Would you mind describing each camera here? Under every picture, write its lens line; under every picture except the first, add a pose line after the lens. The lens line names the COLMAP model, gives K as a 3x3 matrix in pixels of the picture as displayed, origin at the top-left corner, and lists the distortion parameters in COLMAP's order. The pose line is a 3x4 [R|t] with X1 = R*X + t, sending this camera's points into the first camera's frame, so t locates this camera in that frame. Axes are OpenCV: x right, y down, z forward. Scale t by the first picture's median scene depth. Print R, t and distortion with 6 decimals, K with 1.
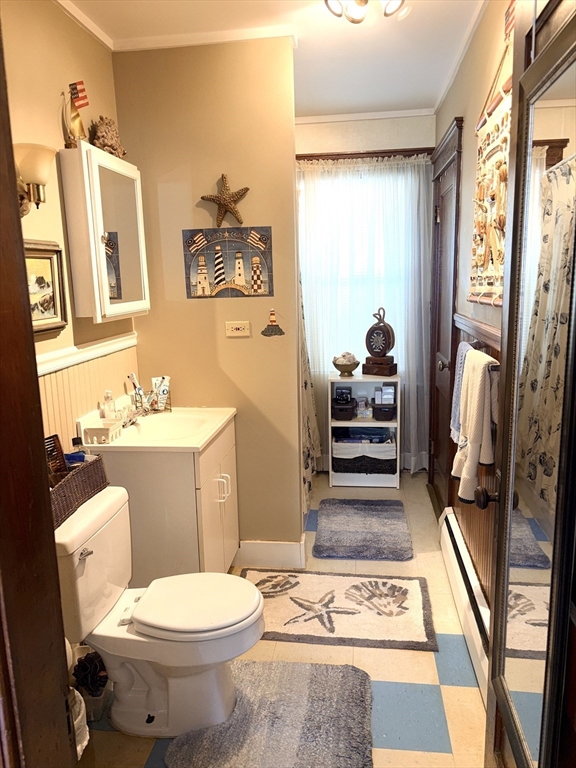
lens RADIAL K [[581.3, 0, 286.1], [0, 581.3, 382.1], [0, 0, 1]] dist [-0.006521, 0.008840]
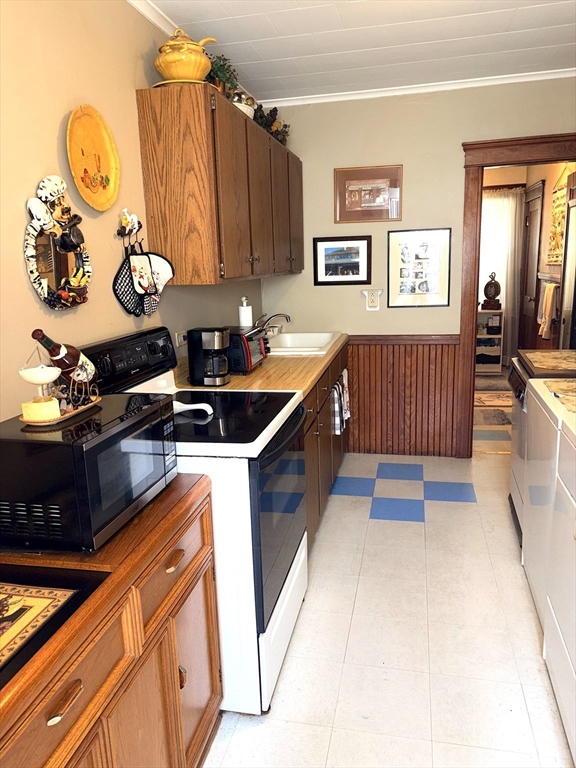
lens RADIAL K [[581.3, 0, 290.2], [0, 581.3, 386.6], [0, 0, 1]] dist [-0.006521, 0.008840]
pose [[0.996718, 0.012381, -0.079996, -0.325627], [-0.009417, 0.999259, 0.037323, 0.170300], [0.080399, -0.036447, 0.996096, -0.891543]]
